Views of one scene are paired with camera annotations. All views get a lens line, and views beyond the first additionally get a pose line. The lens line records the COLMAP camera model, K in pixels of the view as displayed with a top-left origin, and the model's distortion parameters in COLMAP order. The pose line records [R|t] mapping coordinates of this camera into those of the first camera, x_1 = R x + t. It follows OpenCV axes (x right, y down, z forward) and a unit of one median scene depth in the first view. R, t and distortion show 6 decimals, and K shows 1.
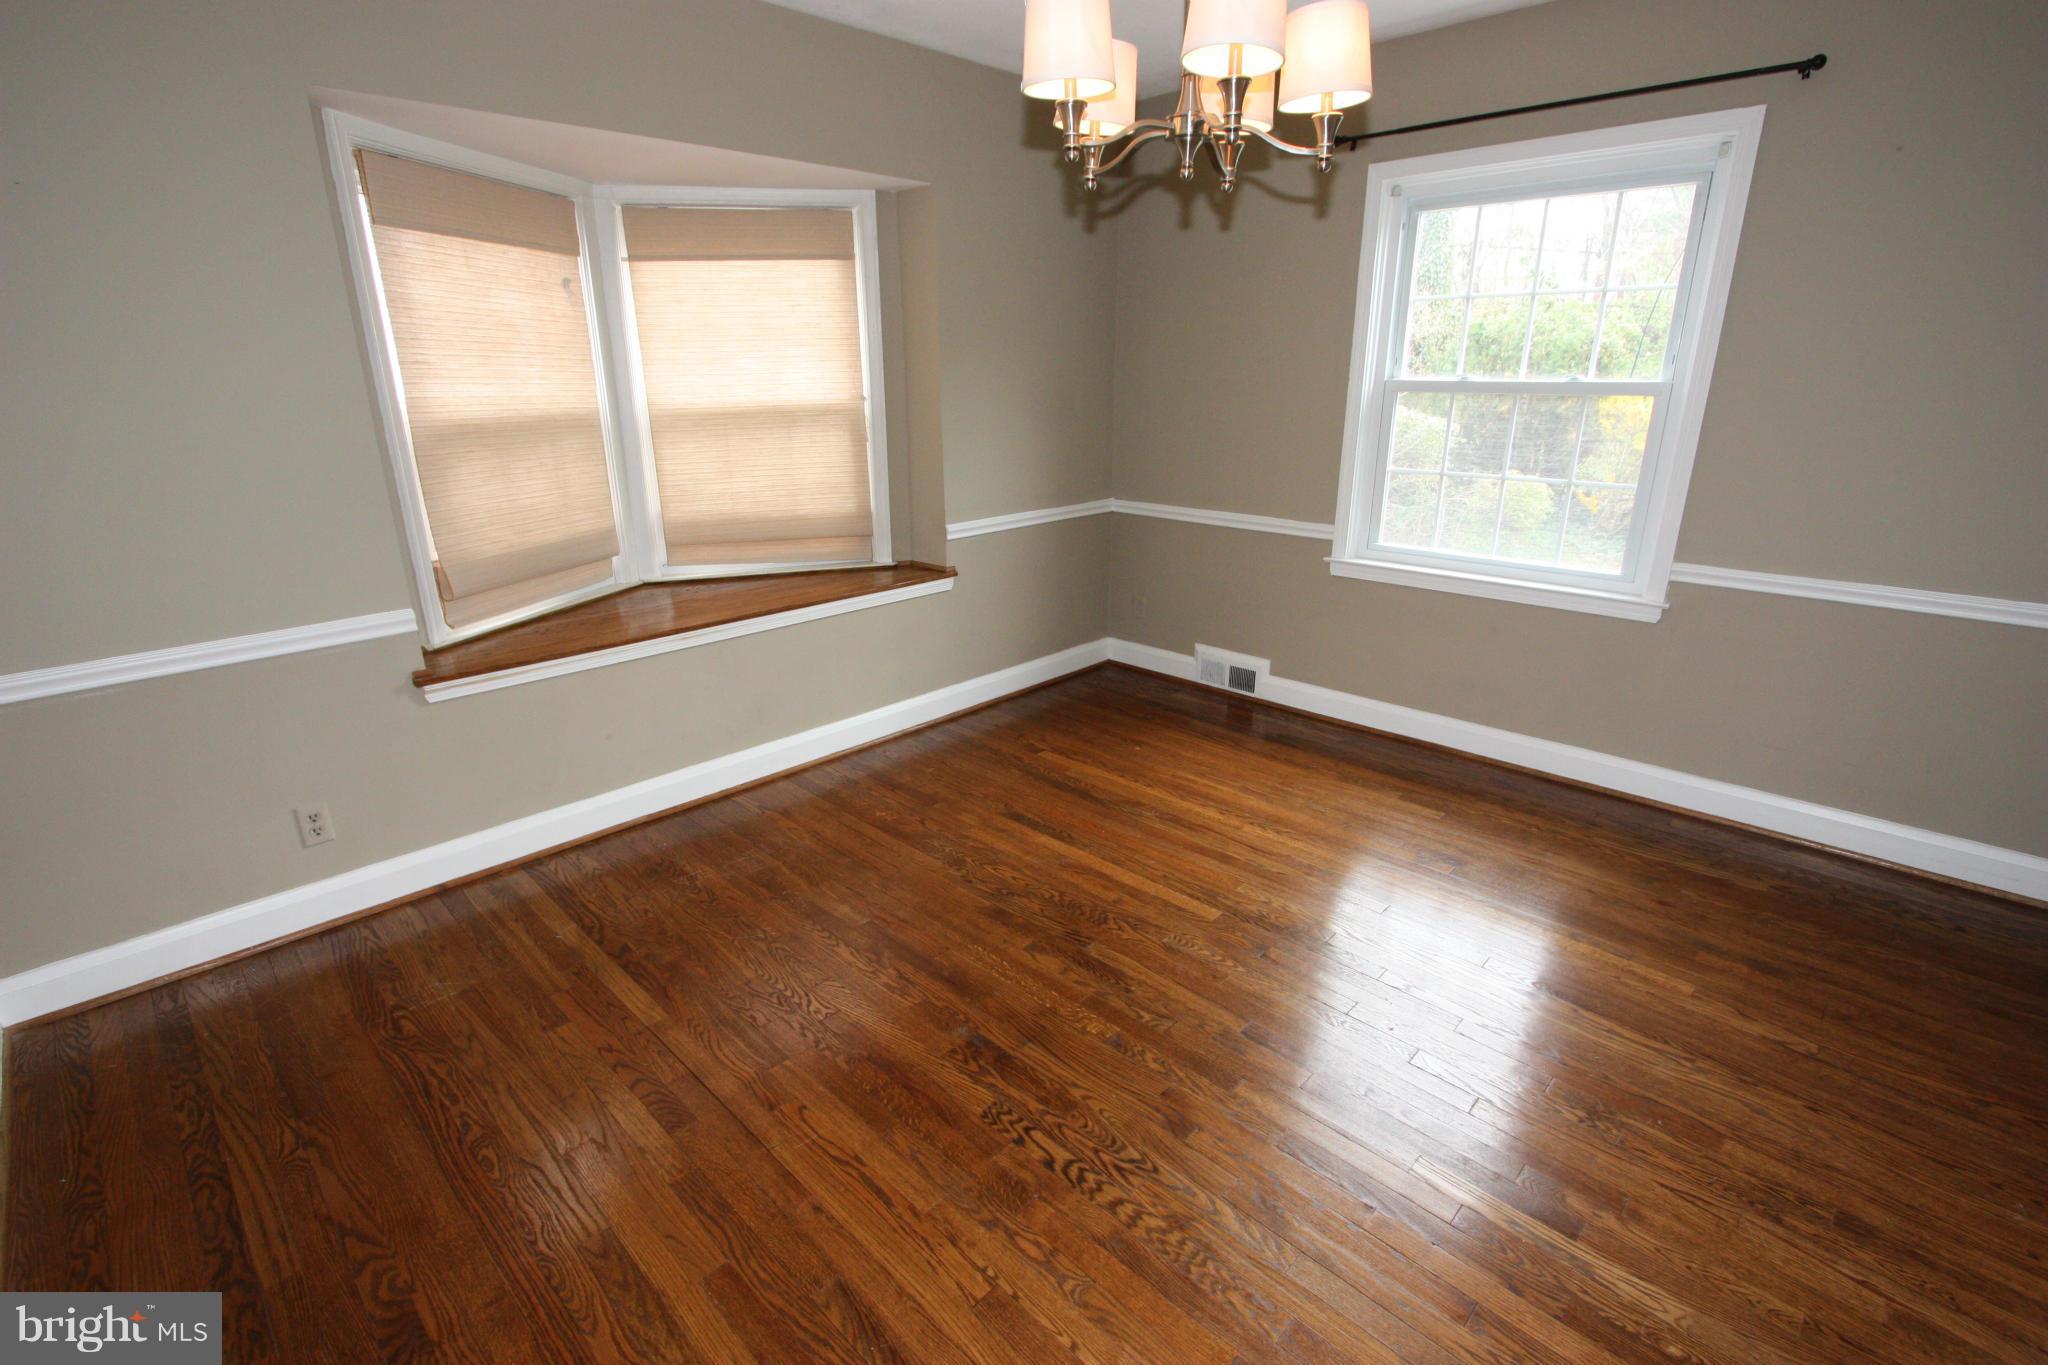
lens RADIAL K [[946.9, 0, 1026.0], [0, 946.9, 690.1], [0, 0, 1]] dist [-0.011225, -0.000080]
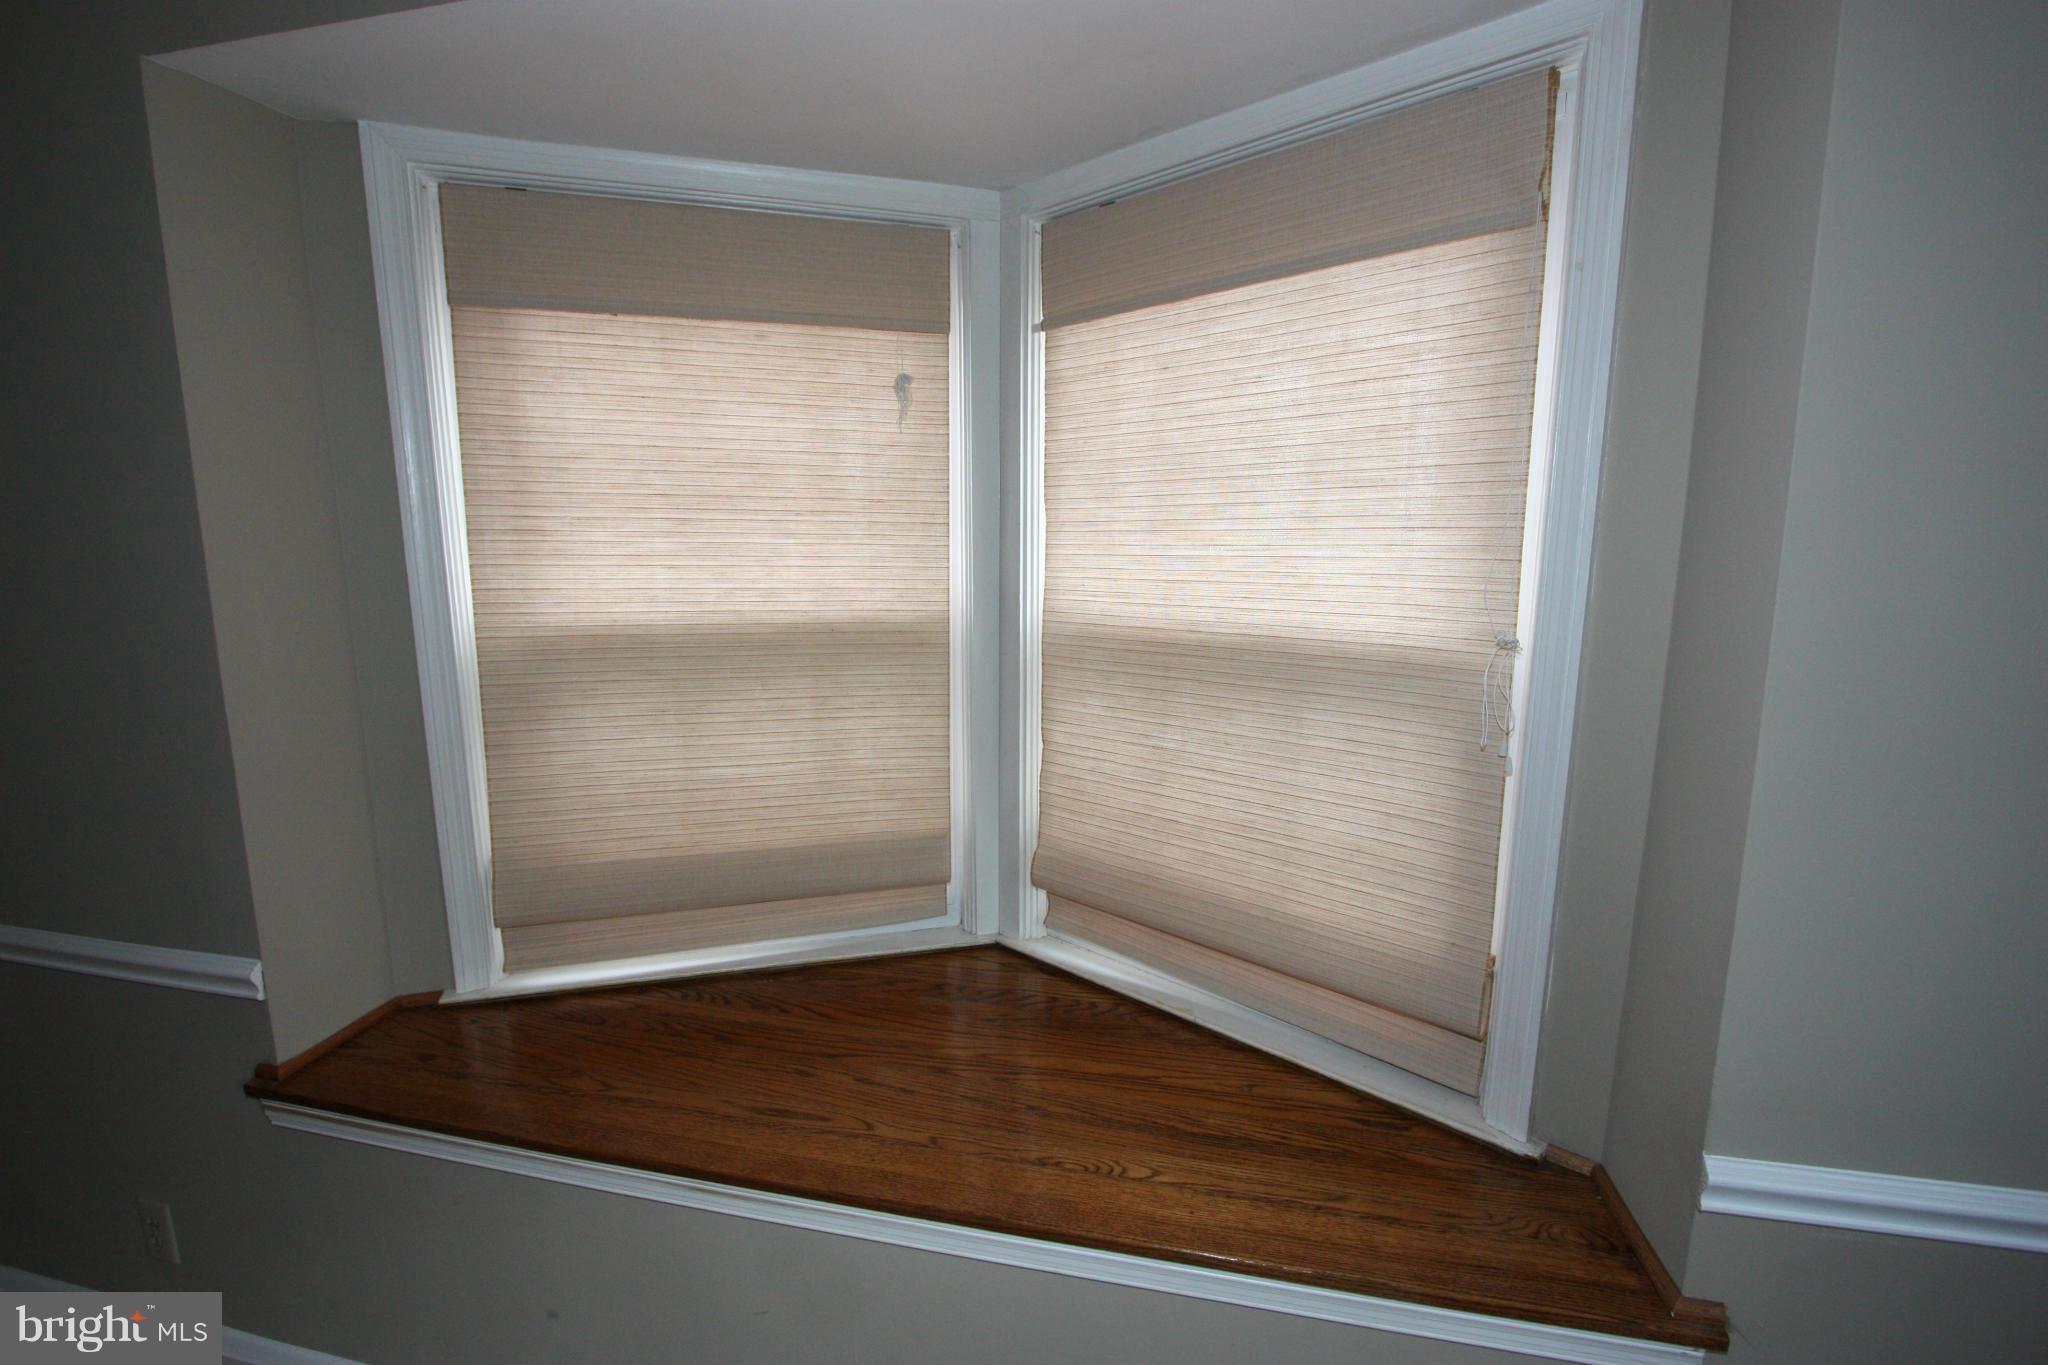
lens RADIAL K [[946.9, 0, 1026.0], [0, 946.9, 690.1], [0, 0, 1]] dist [-0.011225, -0.000080]
pose [[0.511478, 0.154762, -0.845245, 0.017813], [-0.278098, 0.960523, 0.007585, -0.275284], [0.813051, 0.231181, 0.534325, 0.770038]]
